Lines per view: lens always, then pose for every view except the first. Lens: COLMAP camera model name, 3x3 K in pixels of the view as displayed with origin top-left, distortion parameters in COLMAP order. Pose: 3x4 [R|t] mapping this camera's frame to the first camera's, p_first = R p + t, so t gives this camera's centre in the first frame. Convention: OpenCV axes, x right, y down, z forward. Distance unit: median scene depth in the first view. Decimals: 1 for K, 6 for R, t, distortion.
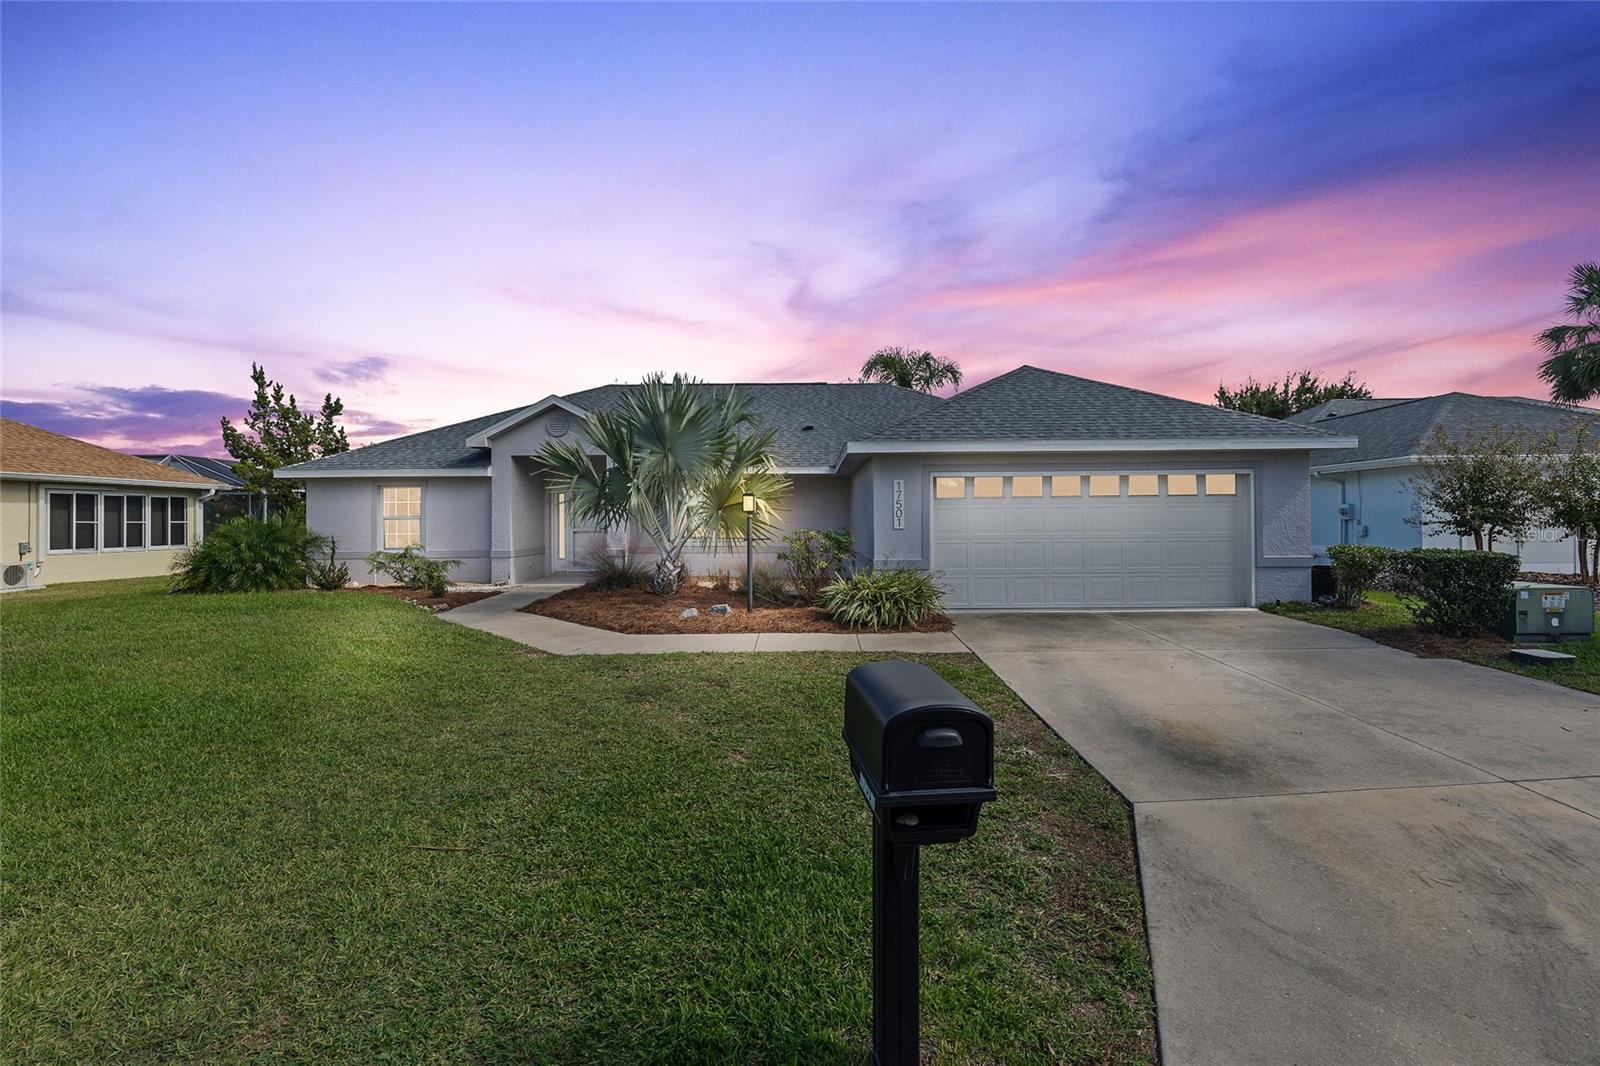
lens RADIAL K [[741.6, 0, 800.0], [0, 741.6, 533.0], [0, 0, 1]] dist [0.019274, -0.000523]
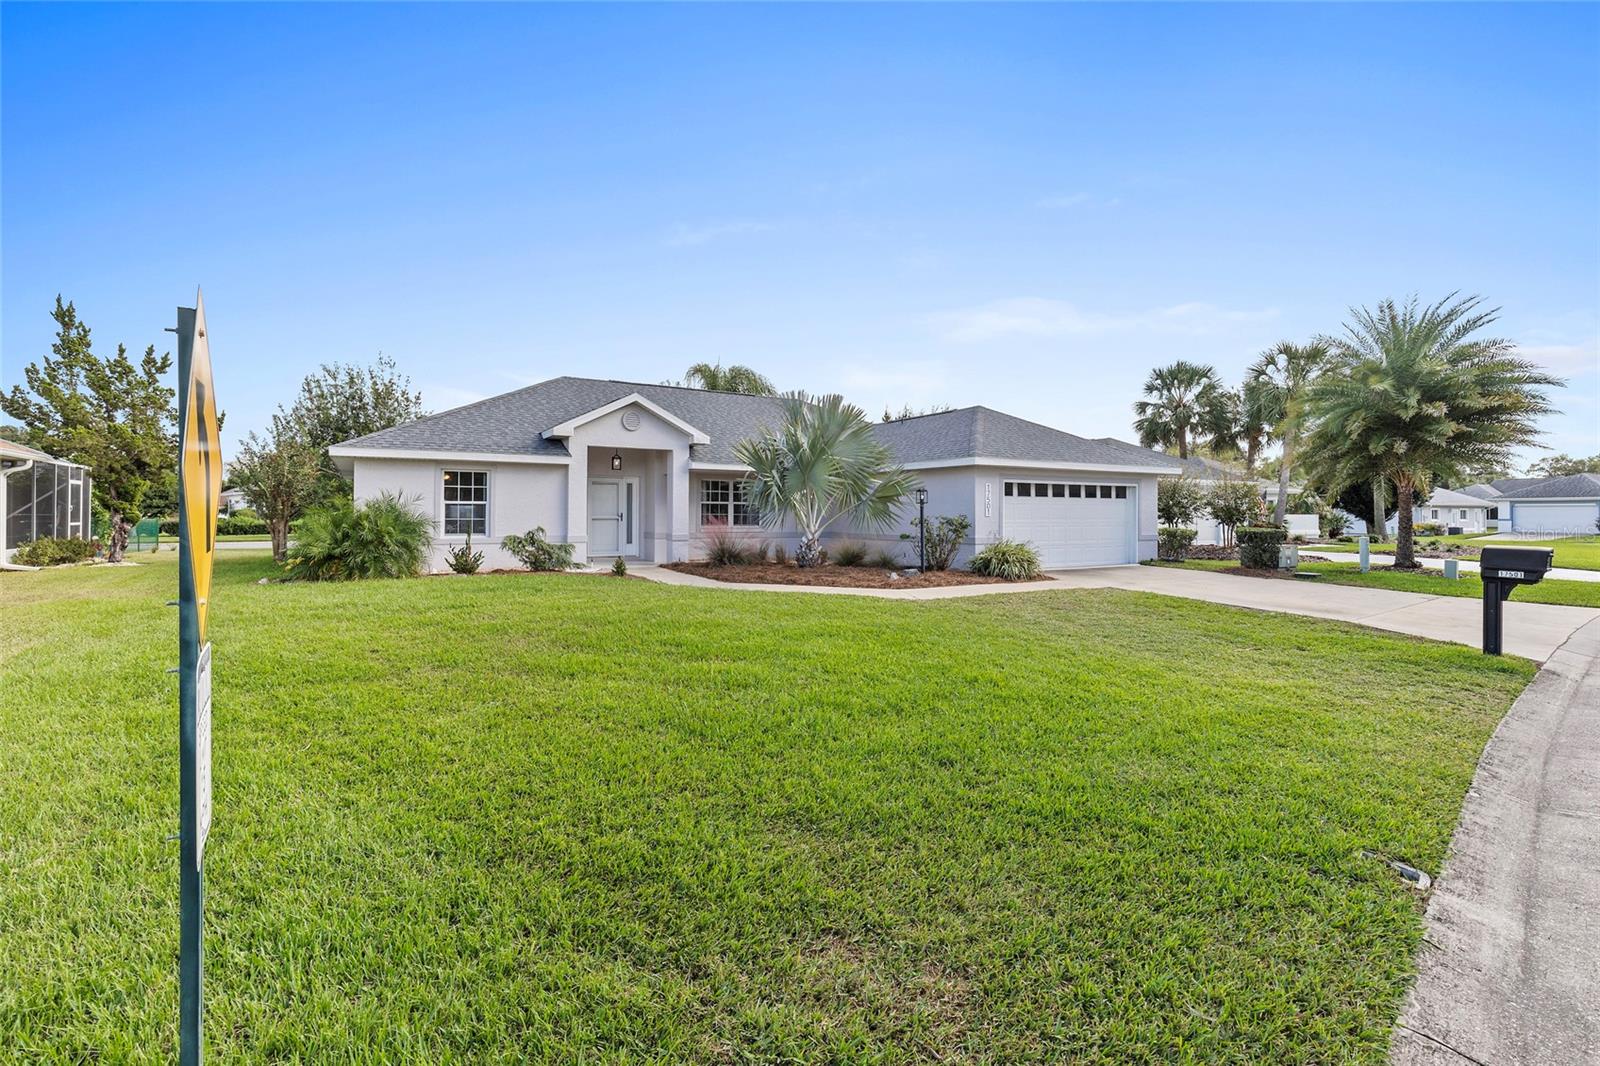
lens RADIAL K [[741.6, 0, 800.0], [0, 741.6, 533.0], [0, 0, 1]] dist [0.019274, -0.000523]
pose [[0.866060, -0.001647, 0.499938, -0.484862], [0.000032, 0.999995, 0.003238, 0.012715], [-0.499941, -0.002789, 0.866055, -0.048747]]
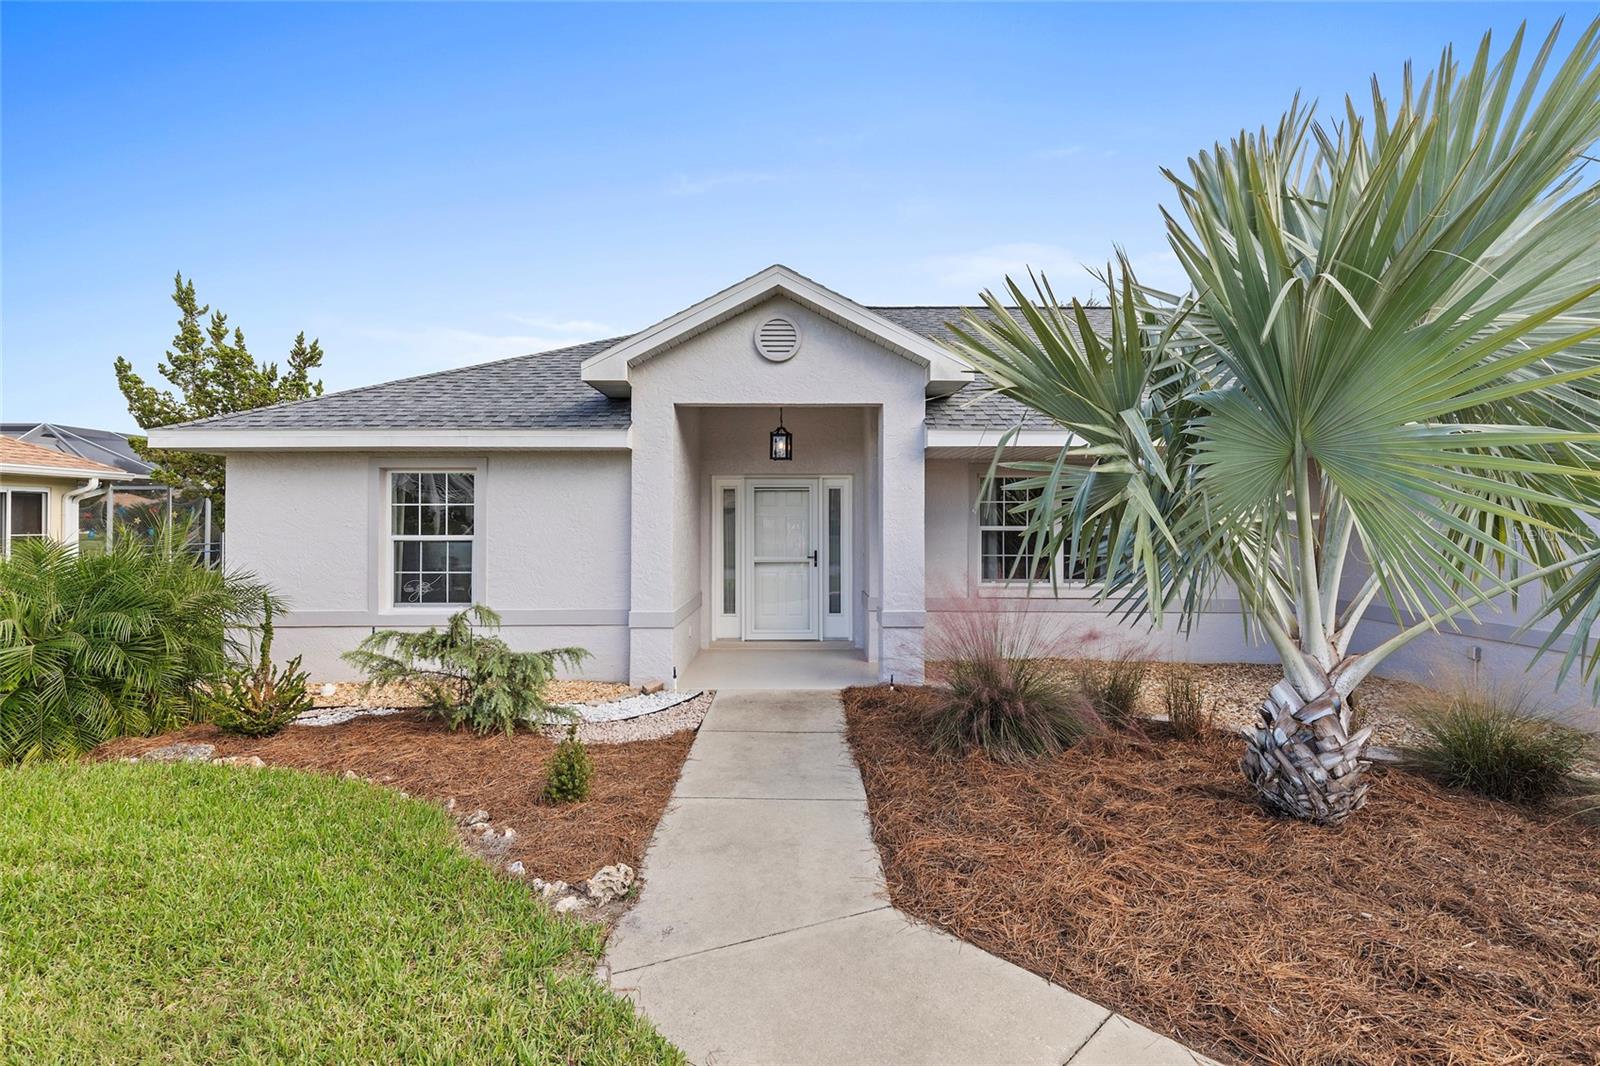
lens RADIAL K [[748.6, 0, 795.0], [0, 748.6, 528.2], [0, 0, 1]] dist [0.018268, 0.000233]
pose [[0.999978, 0.006621, -0.001077, -0.232556], [-0.006632, 0.999924, -0.010436, -0.017251], [0.001008, 0.010443, 0.999945, 0.402024]]
